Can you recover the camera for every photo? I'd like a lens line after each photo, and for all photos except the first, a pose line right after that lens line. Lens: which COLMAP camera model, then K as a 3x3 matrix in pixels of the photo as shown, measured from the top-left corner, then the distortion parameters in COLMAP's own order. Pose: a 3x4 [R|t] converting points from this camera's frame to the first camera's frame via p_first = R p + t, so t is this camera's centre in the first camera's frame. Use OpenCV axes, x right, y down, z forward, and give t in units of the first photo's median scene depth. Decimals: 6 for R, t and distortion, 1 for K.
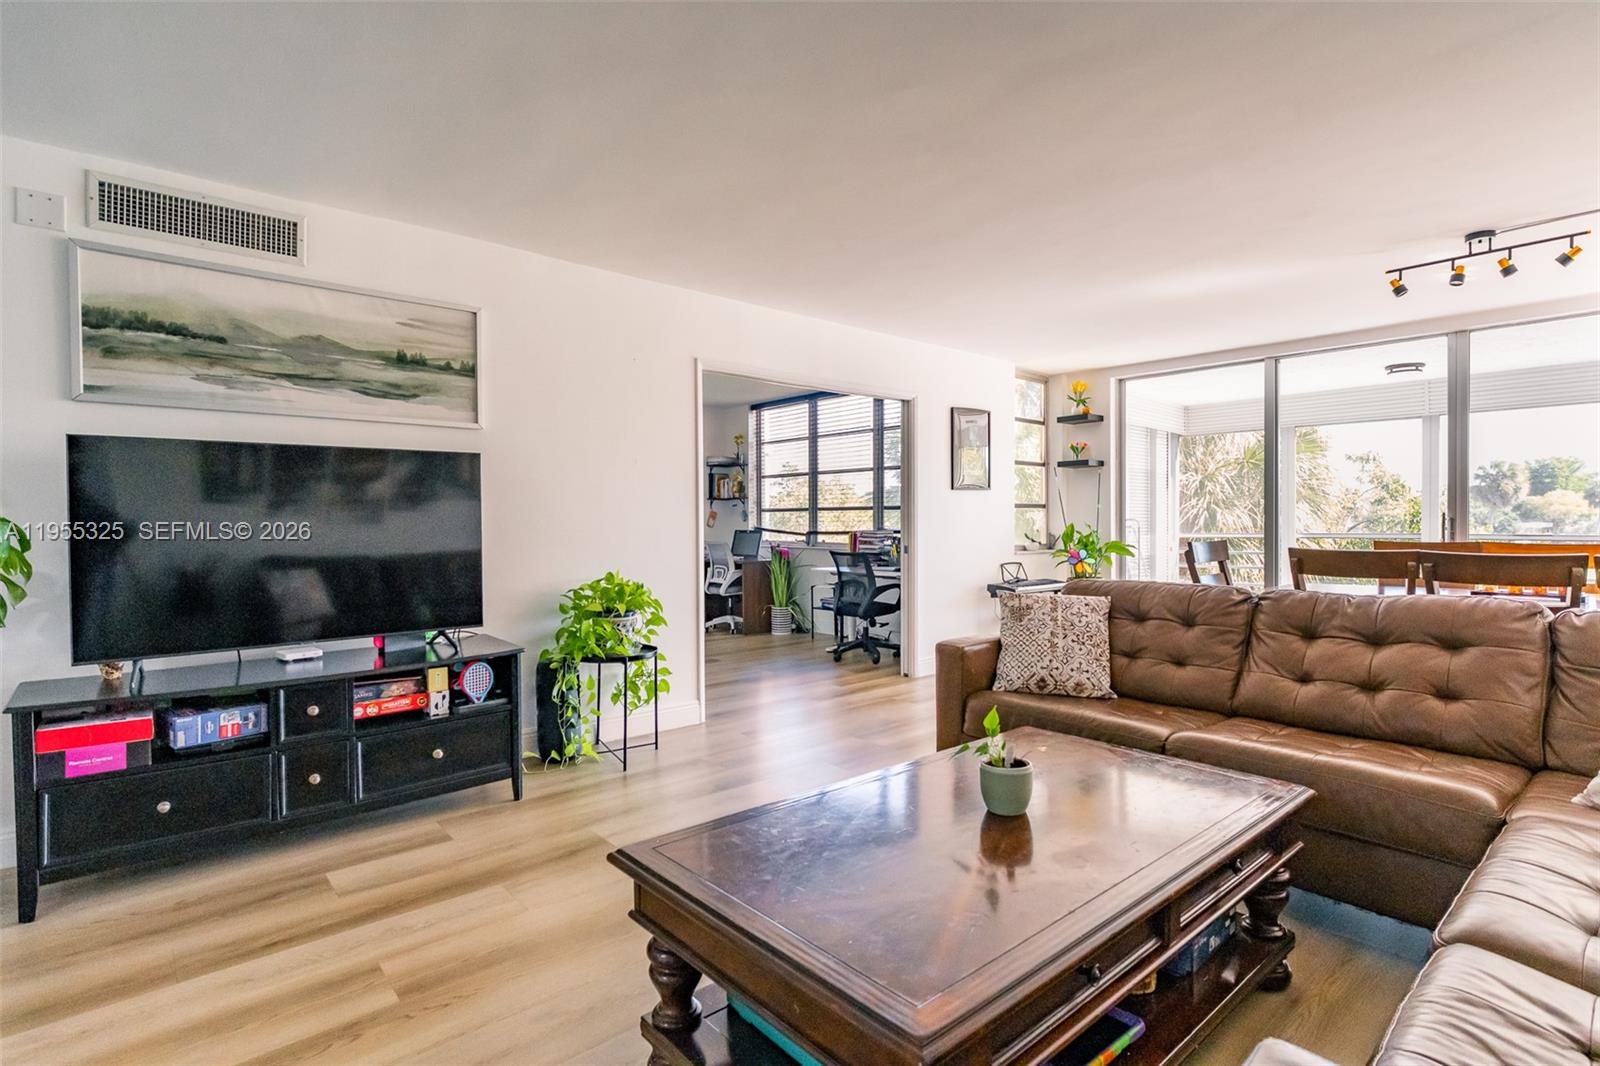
lens RADIAL K [[776.5, 0, 791.0], [0, 776.5, 531.8], [0, 0, 1]] dist [-0.009490, 0.000191]
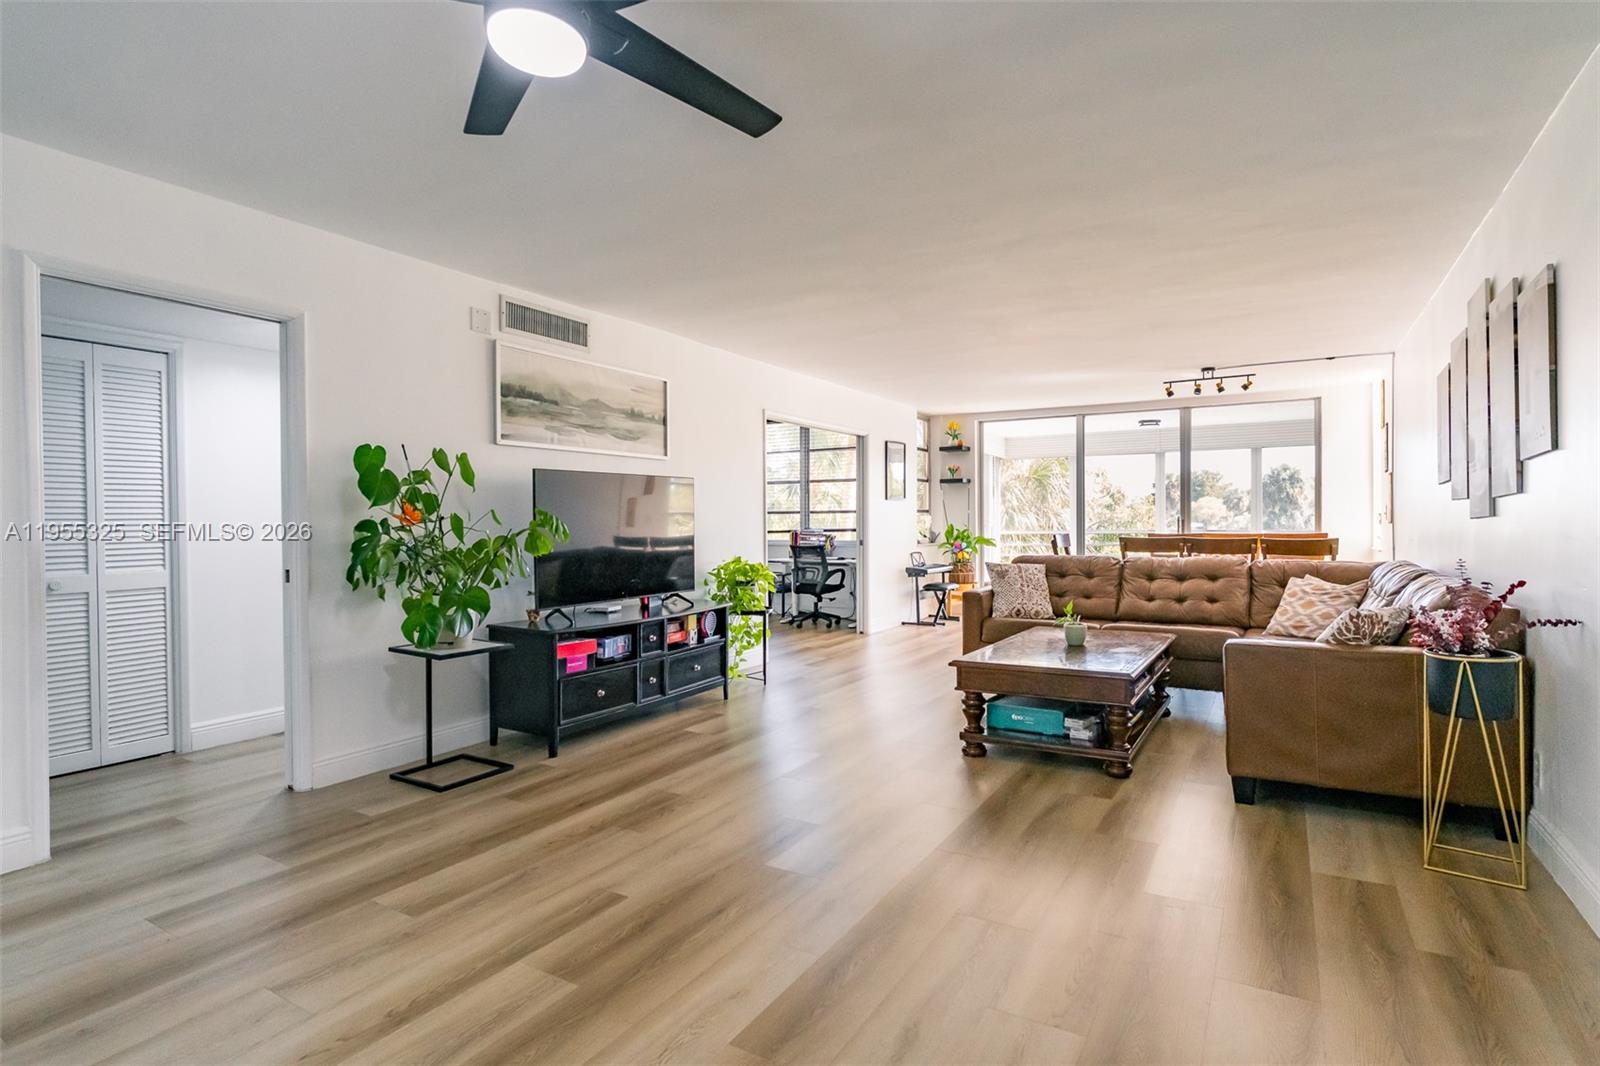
lens RADIAL K [[776.5, 0, 810.0], [0, 776.5, 530.2], [0, 0, 1]] dist [-0.009490, 0.000191]
pose [[0.952610, -0.004902, 0.304154, -0.643992], [0.006311, 0.999973, -0.003648, 0.008927], [-0.304128, 0.005395, 0.952616, -0.533147]]
